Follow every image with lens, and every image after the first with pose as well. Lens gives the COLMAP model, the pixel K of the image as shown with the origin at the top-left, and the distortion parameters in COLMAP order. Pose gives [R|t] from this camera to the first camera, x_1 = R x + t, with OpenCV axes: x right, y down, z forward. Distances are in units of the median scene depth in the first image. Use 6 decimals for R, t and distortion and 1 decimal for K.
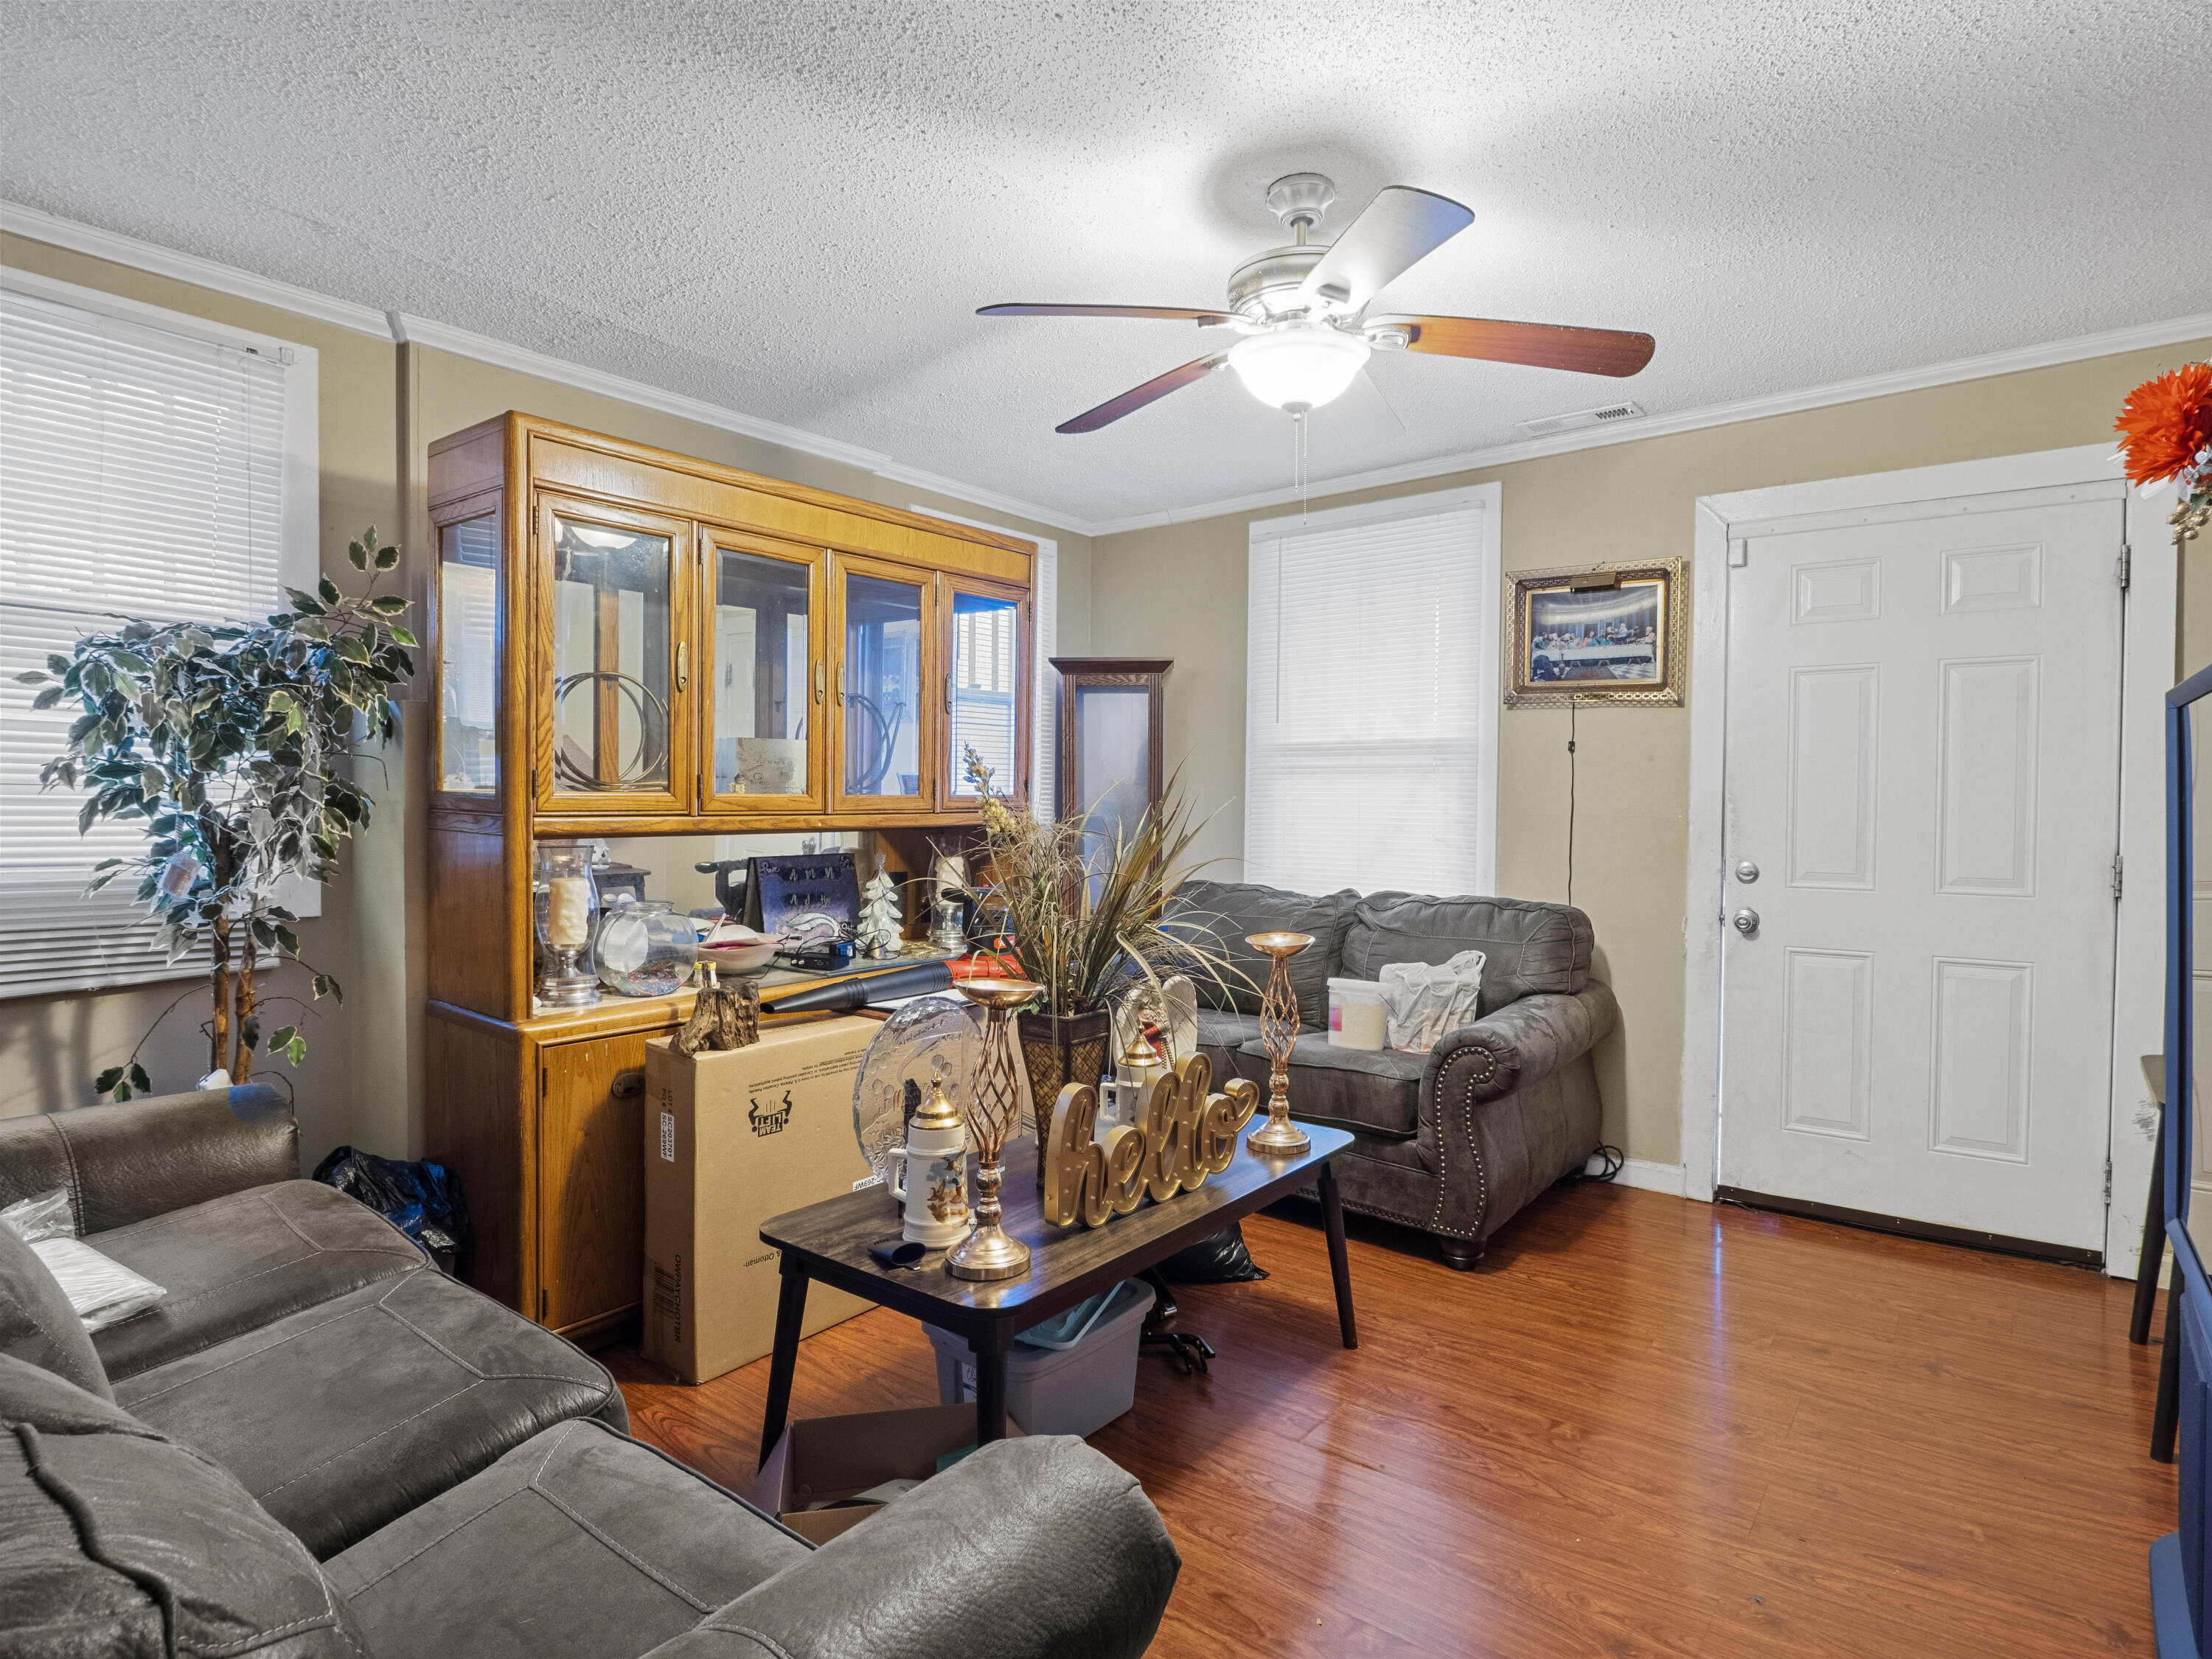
lens RADIAL K [[1224.1, 0, 1106.0], [0, 1224.1, 829.5], [0, 0, 1]] dist [-0.000752, -0.000857]
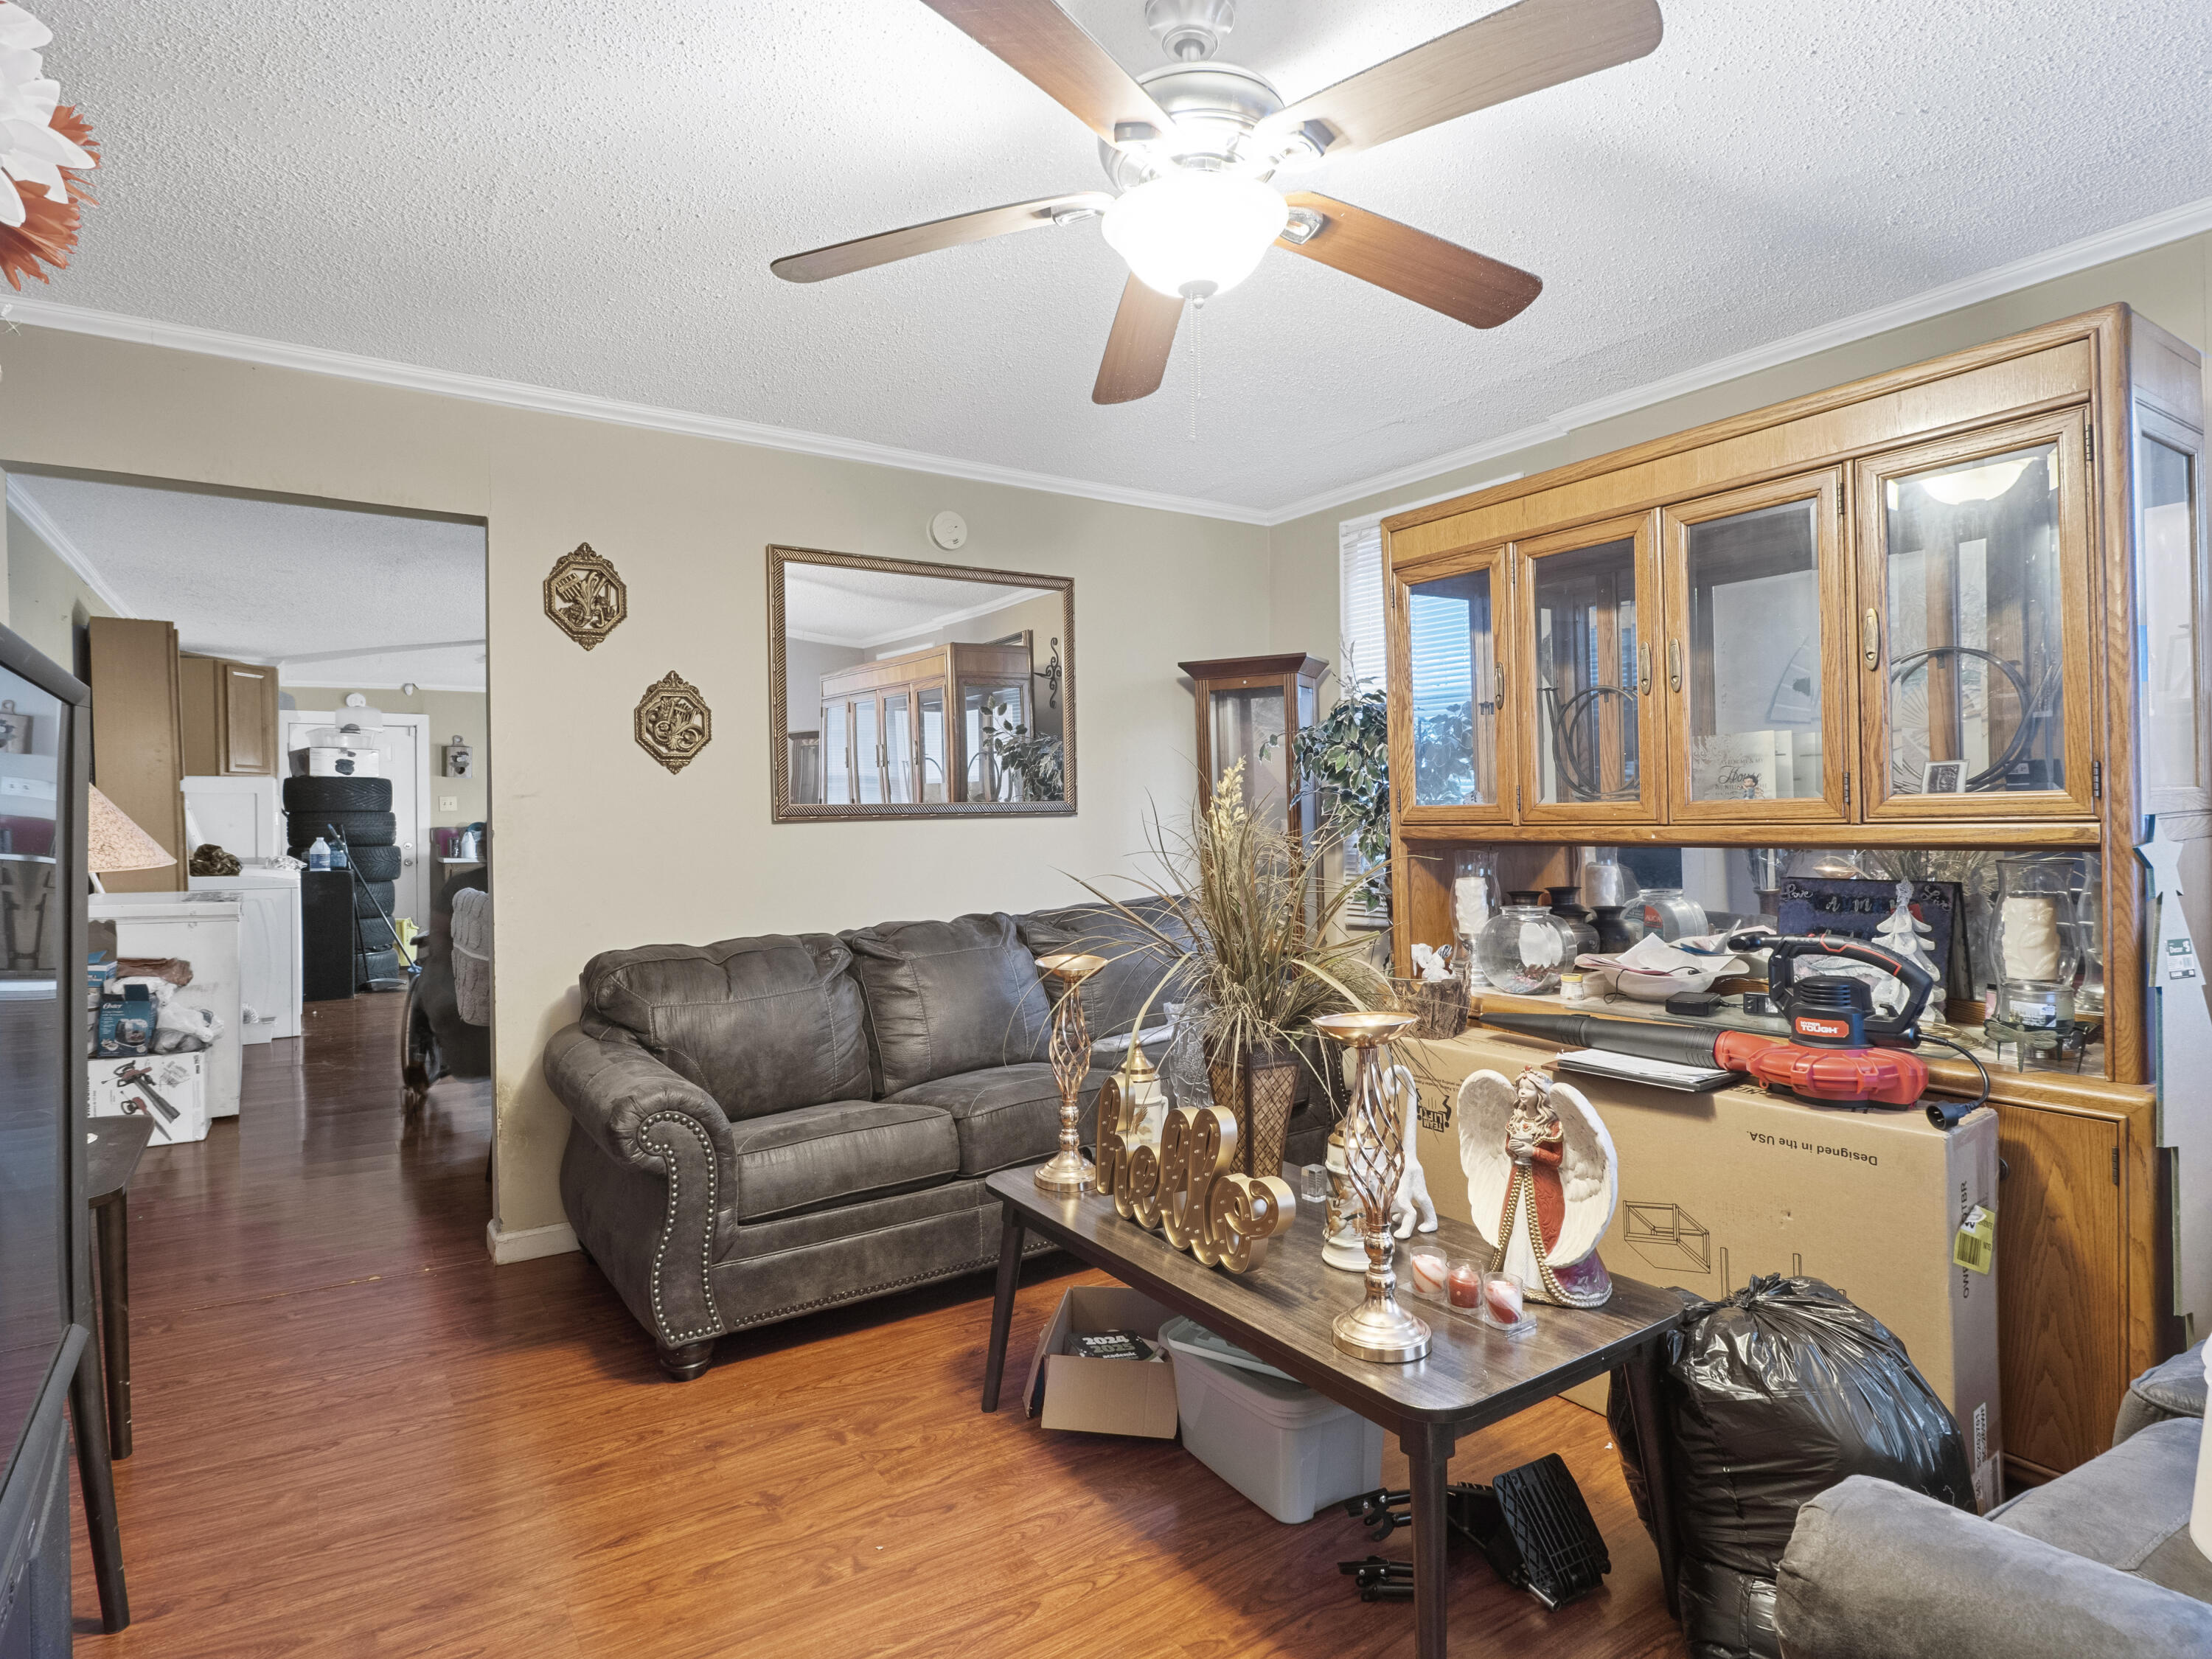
lens RADIAL K [[1224.1, 0, 1106.0], [0, 1224.1, 829.5], [0, 0, 1]] dist [-0.000752, -0.000857]
pose [[-0.287814, 0.003231, -0.957681, 0.752832], [-0.012688, 0.999894, 0.007186, -0.011254], [0.957602, 0.014219, -0.287743, 0.960348]]
